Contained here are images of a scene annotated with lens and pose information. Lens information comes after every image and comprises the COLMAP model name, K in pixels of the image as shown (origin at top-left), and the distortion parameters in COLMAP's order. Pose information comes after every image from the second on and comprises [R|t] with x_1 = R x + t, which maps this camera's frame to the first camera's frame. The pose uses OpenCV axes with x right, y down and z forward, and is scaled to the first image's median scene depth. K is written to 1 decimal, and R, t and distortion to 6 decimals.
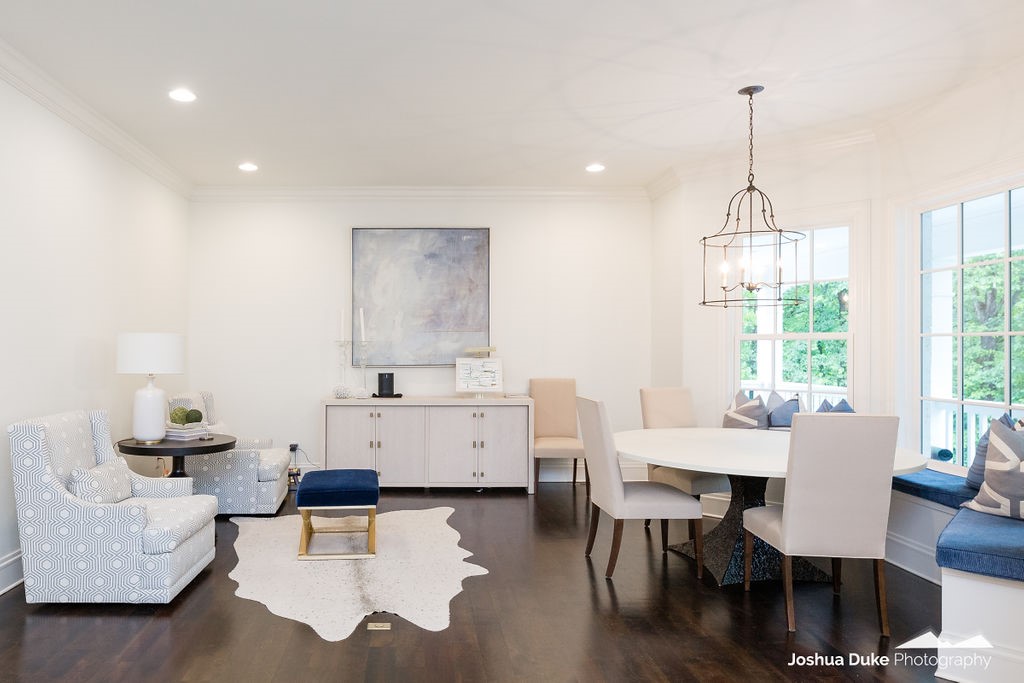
lens RADIAL K [[734.0, 0, 511.9], [0, 734.0, 344.1], [0, 0, 1]] dist [-0.003063, 0.010187]
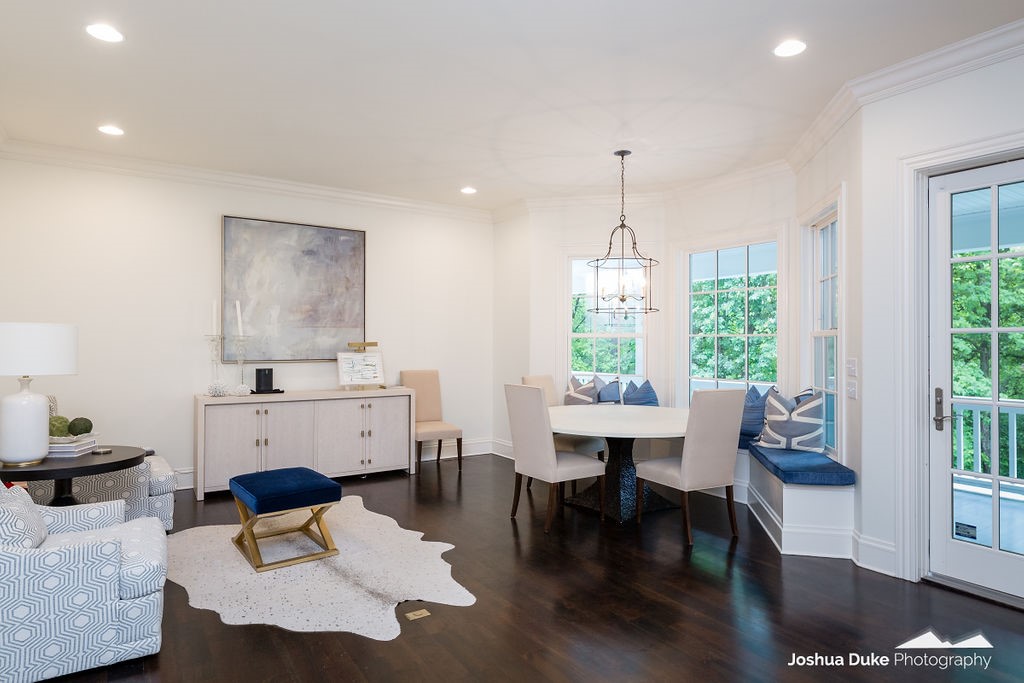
lens RADIAL K [[615.4, 0, 510.4], [0, 615.4, 338.5], [0, 0, 1]] dist [0.006873, -0.001435]
pose [[0.823355, 0.006494, 0.567490, -0.384241], [-0.006277, 0.999978, -0.002335, -0.000645], [-0.567493, -0.001640, 0.823377, 0.146050]]
